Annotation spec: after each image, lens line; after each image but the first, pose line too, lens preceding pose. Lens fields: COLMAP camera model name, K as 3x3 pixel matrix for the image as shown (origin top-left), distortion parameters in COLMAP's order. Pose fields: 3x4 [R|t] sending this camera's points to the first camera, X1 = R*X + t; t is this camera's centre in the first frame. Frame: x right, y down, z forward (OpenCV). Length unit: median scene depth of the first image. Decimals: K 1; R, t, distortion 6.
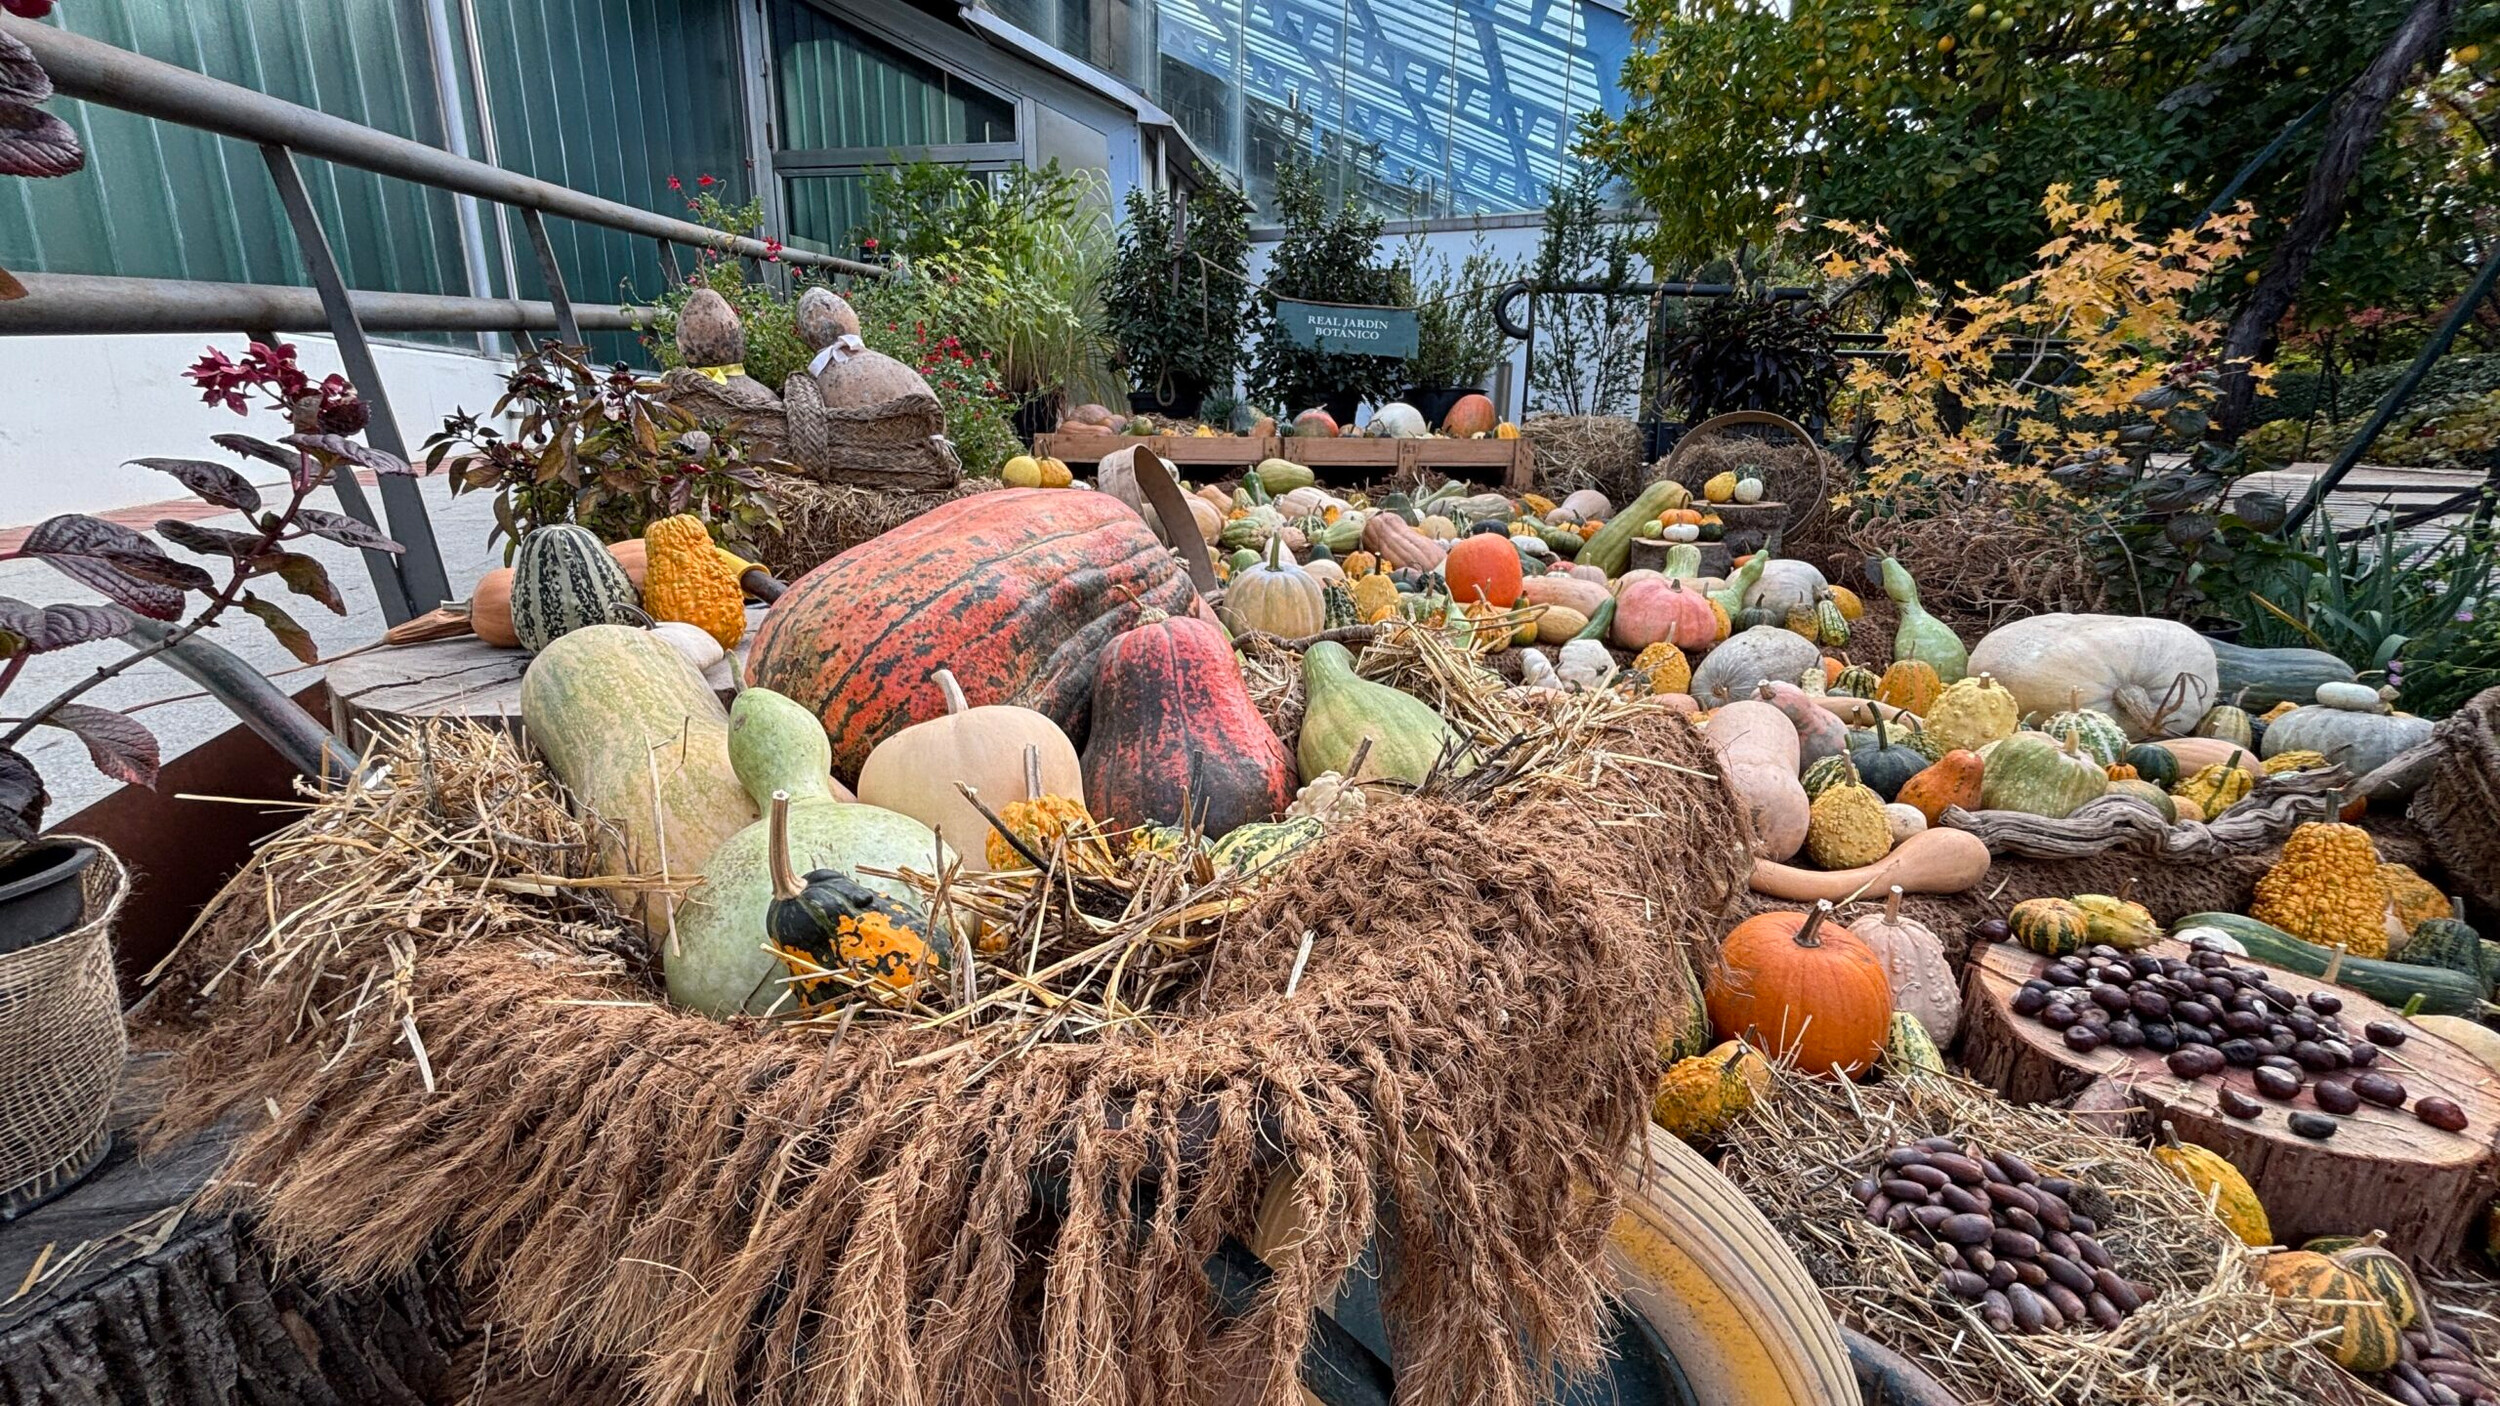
lens RADIAL K [[995.4, 0, 1233.5], [0, 995.4, 683.8], [0, 0, 1]] dist [0.003538, 0.000272]
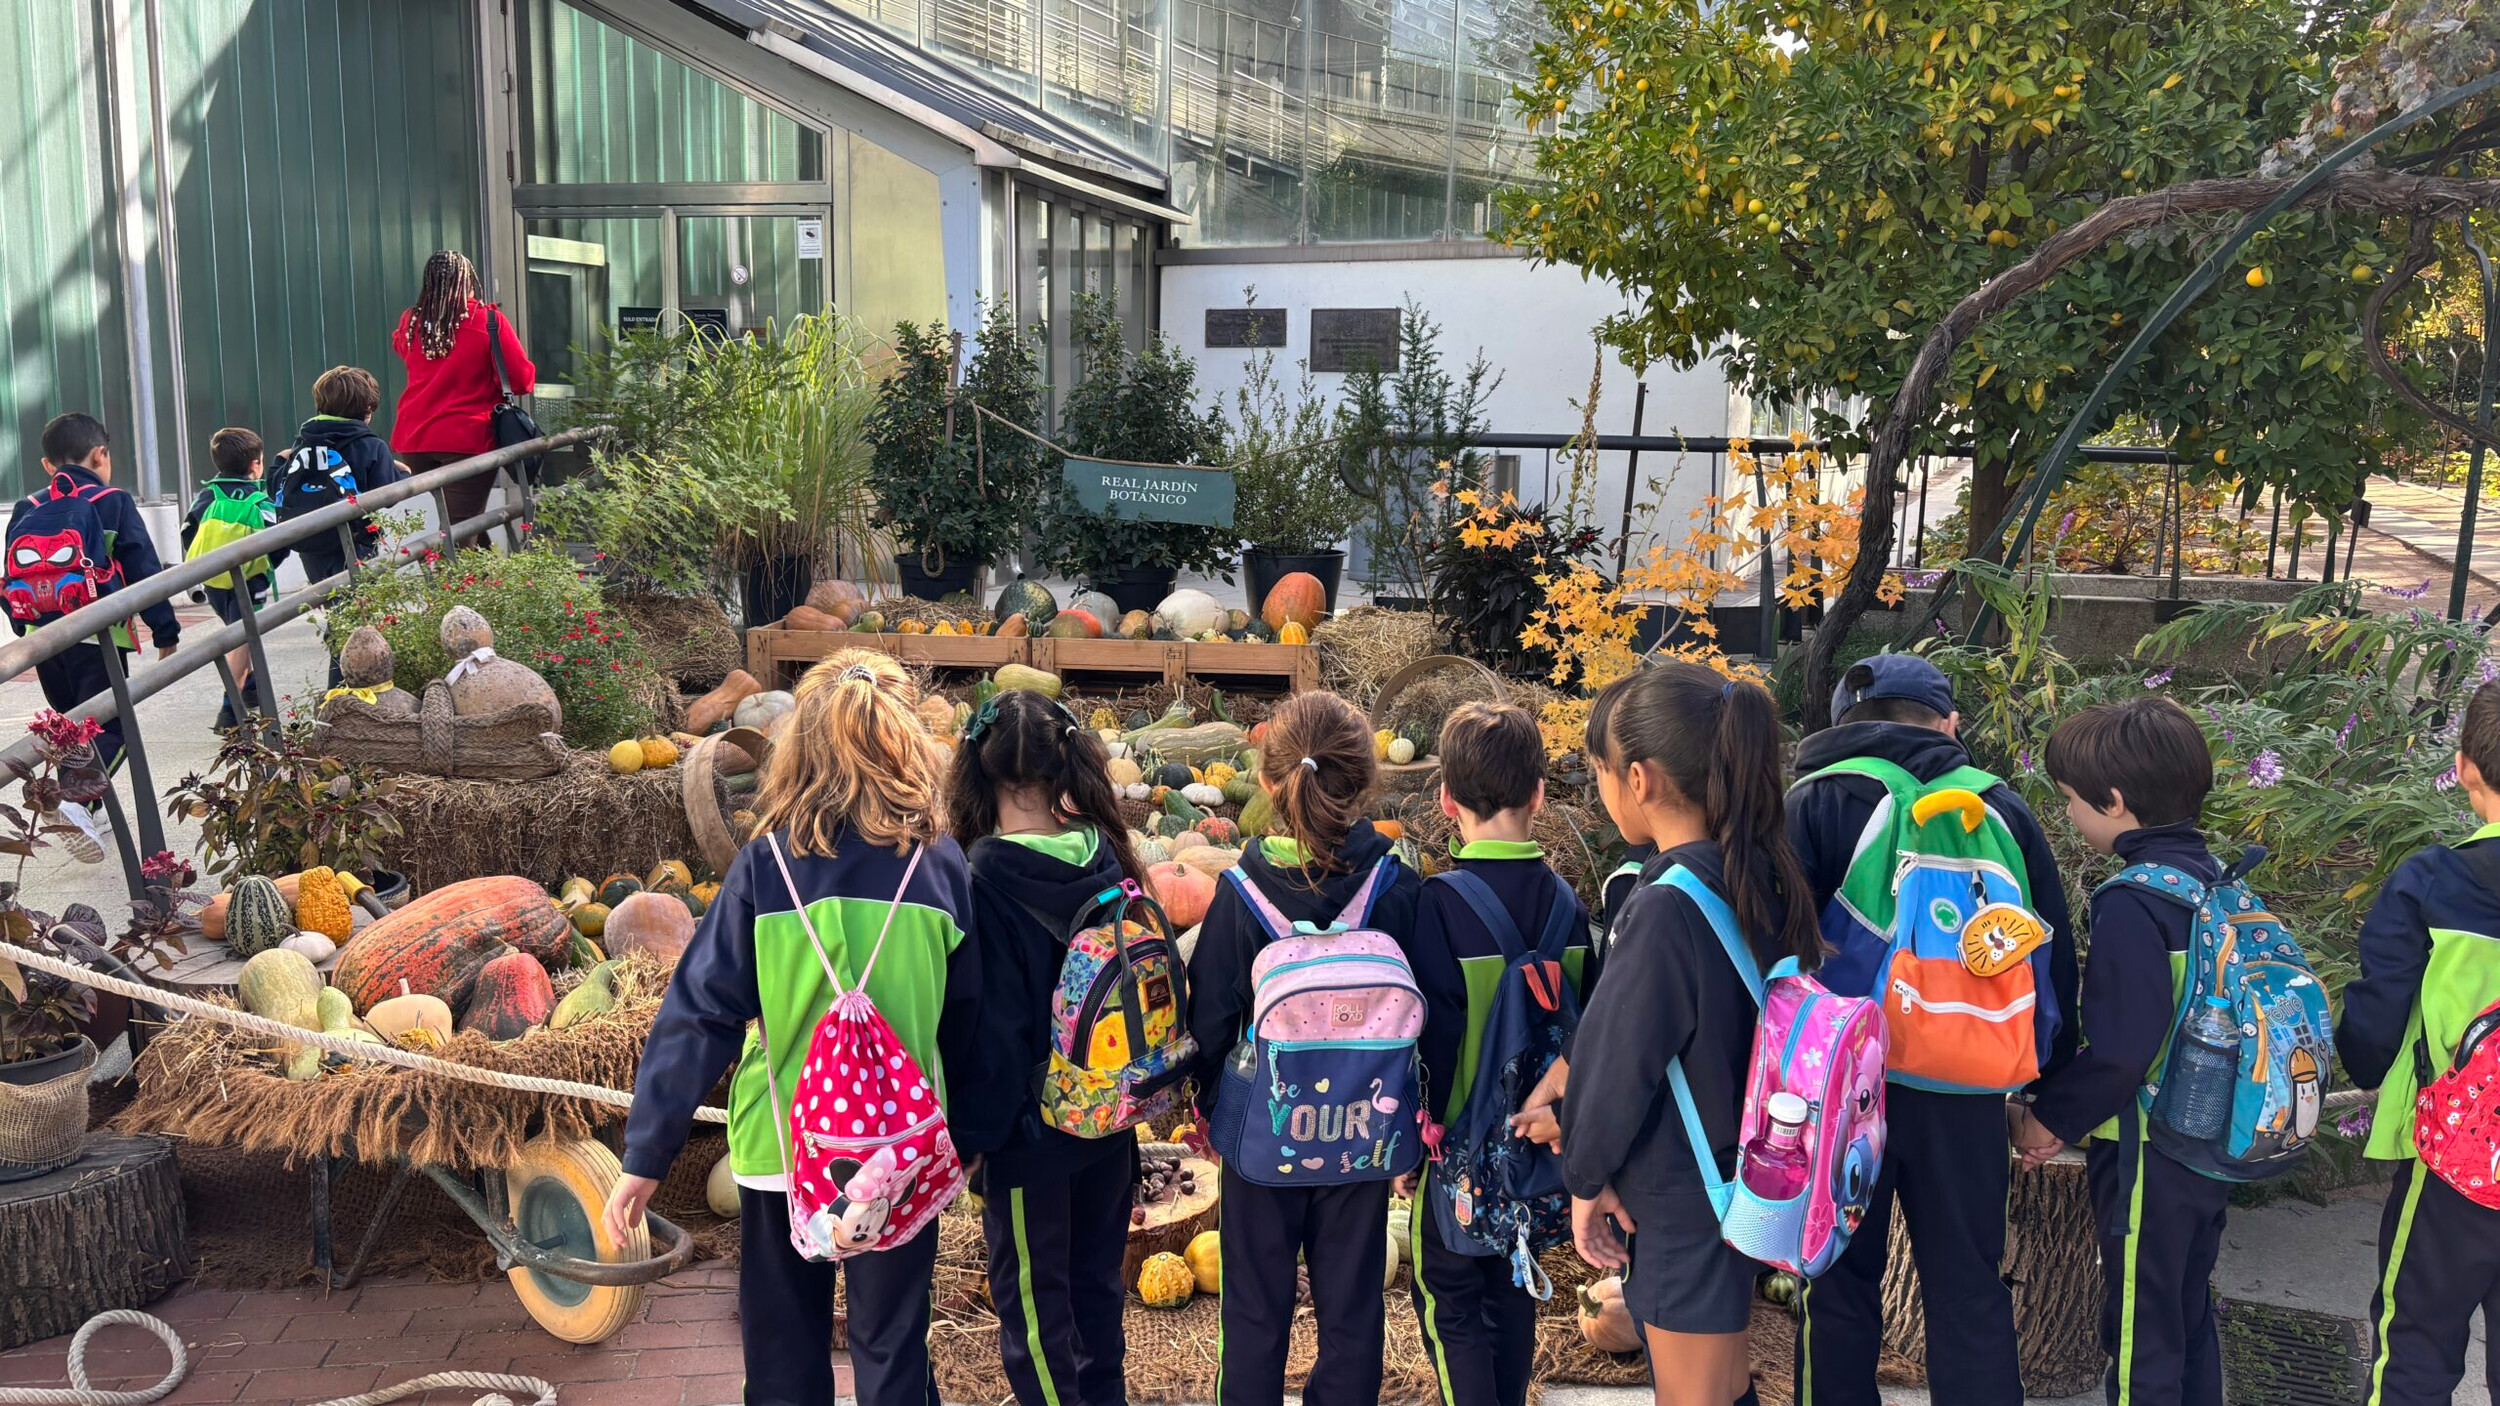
lens RADIAL K [[1862.7, 0, 1248.6], [0, 1862.7, 700.7], [0, 0, 1]] dist [0.028014, -0.004029]
pose [[0.997223, 0.017784, -0.072317, 0.744792], [-0.023936, 0.996084, -0.085111, -0.123276], [0.070520, 0.086606, 0.993744, -1.245801]]
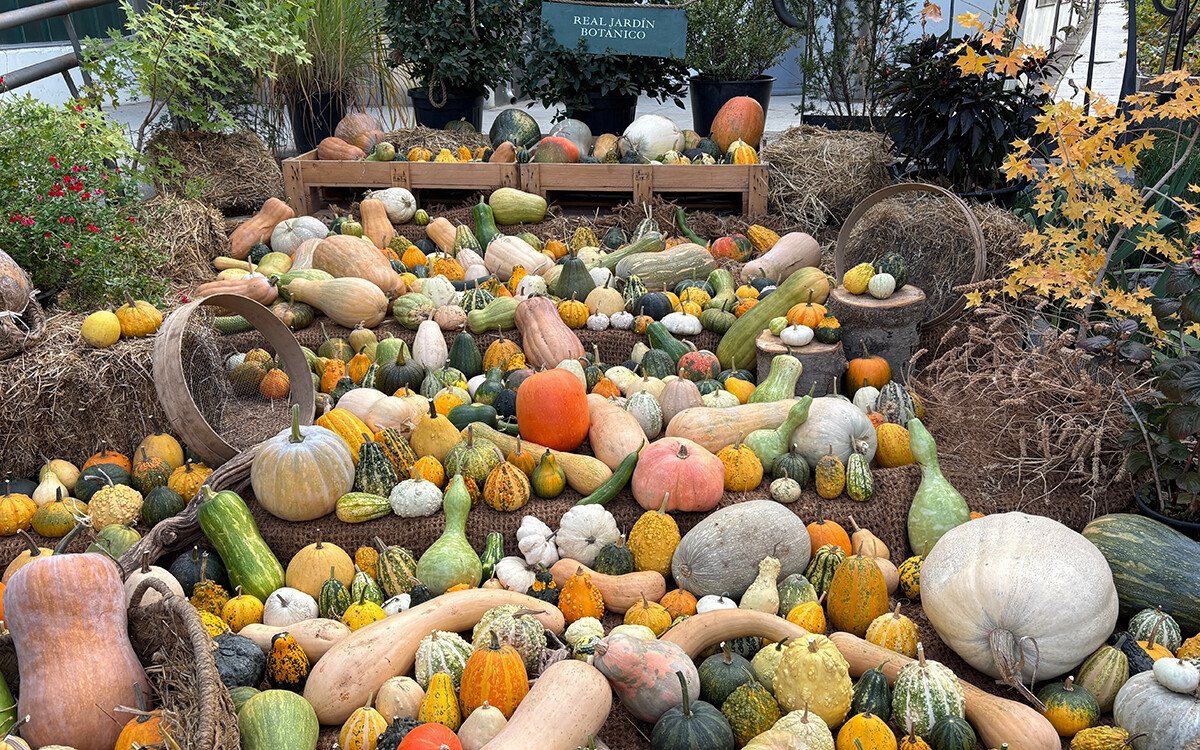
lens RADIAL K [[1001.7, 0, 605.1], [0, 1001.7, 378.8], [0, 0, 1]] dist [0.024116, -0.010297]
pose [[0.993422, 0.019219, -0.112891, 0.533270], [-0.003832, 0.990844, 0.134959, -0.351898], [0.114451, -0.133639, 0.984399, -0.048695]]
